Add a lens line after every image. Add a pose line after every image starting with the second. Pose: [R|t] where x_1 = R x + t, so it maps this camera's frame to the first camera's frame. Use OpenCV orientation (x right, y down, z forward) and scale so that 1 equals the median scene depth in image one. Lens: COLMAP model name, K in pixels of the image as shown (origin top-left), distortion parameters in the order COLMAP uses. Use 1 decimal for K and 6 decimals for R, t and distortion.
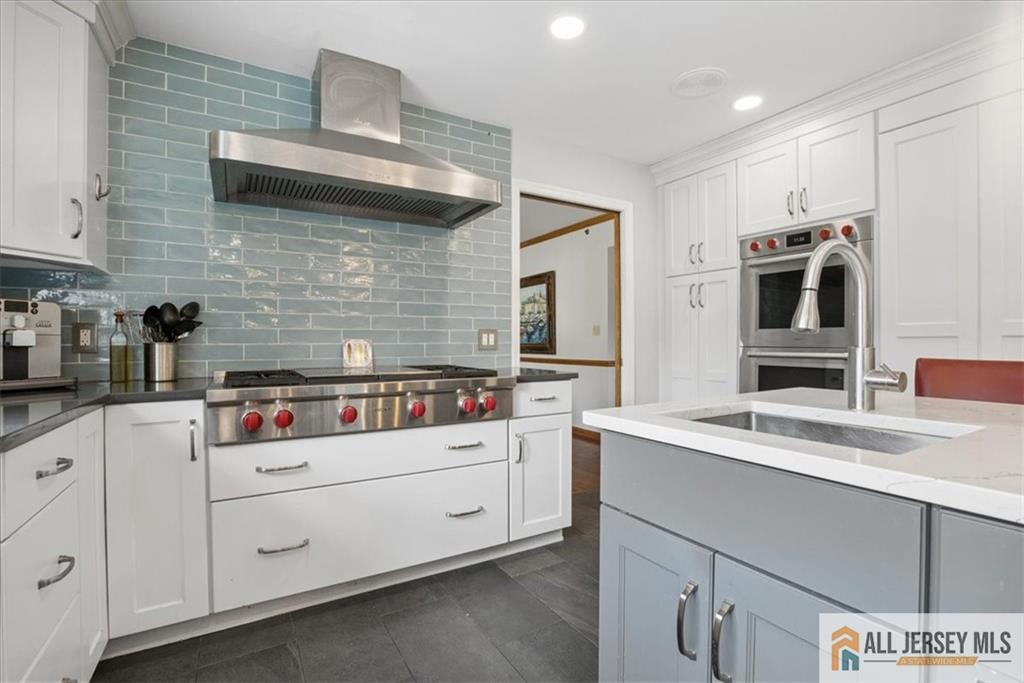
lens RADIAL K [[502.8, 0, 515.7], [0, 502.8, 352.9], [0, 0, 1]] dist [-0.034819, 0.017903]
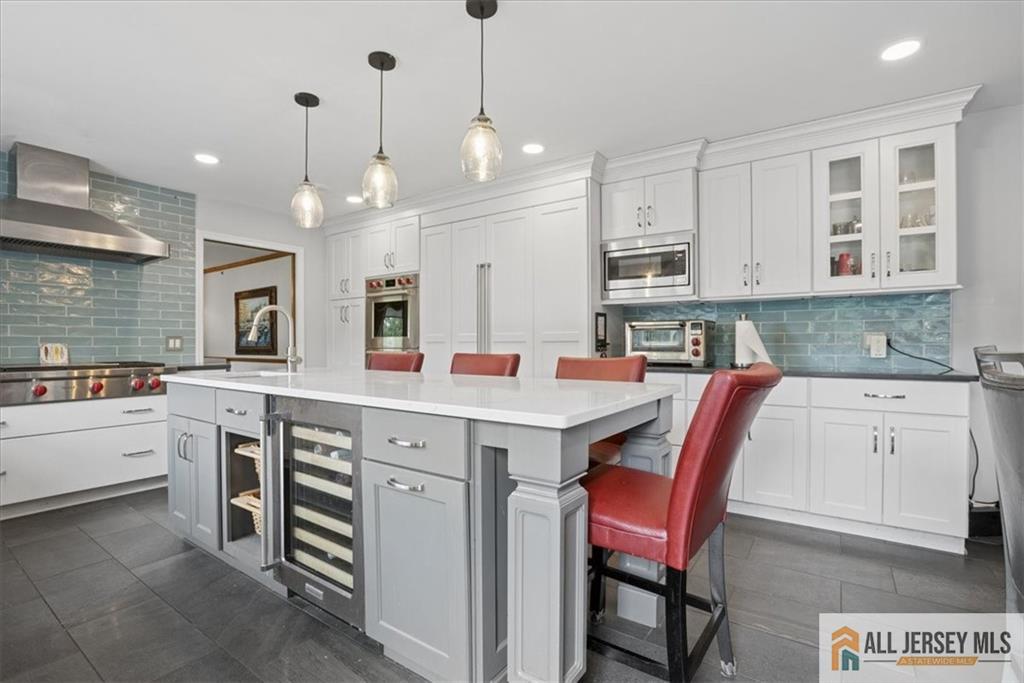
lens RADIAL K [[502.8, 0, 515.7], [0, 502.8, 352.9], [0, 0, 1]] dist [-0.034819, 0.017903]
pose [[0.922640, -0.006147, 0.385613, 0.322116], [0.008182, 0.999960, -0.003634, 0.014202], [-0.385575, 0.006508, 0.922653, -0.728979]]
